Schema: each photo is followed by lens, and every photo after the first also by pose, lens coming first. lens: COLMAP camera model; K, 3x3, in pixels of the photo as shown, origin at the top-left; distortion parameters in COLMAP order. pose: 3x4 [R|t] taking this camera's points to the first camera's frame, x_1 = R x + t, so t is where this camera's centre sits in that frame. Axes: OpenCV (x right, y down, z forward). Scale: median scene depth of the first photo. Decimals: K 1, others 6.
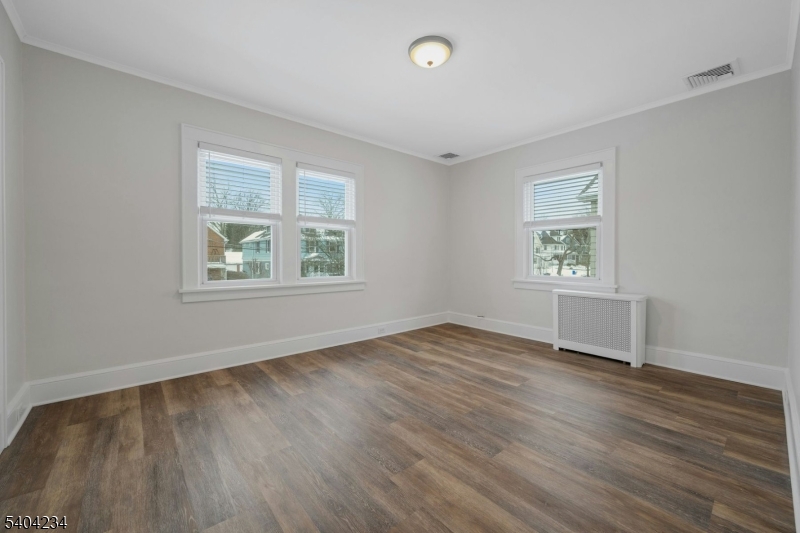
lens RADIAL K [[324.9, 0, 399.7], [0, 324.9, 257.1], [0, 0, 1]] dist [-0.001147, -0.000054]
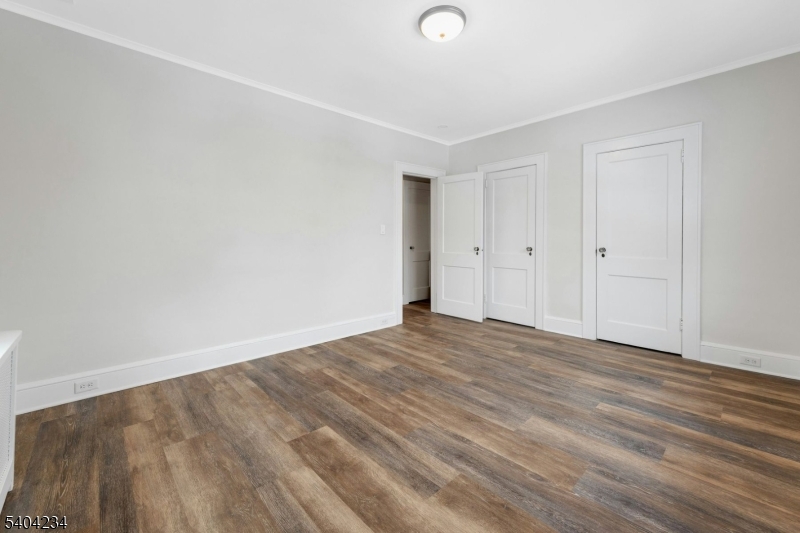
lens RADIAL K [[324.9, 0, 399.7], [0, 324.9, 257.1], [0, 0, 1]] dist [-0.001147, -0.000054]
pose [[-0.999318, 0.005357, -0.036539, 0.227378], [0.003796, 0.999083, 0.042658, -0.003845], [0.036734, 0.042490, -0.998421, 1.737085]]
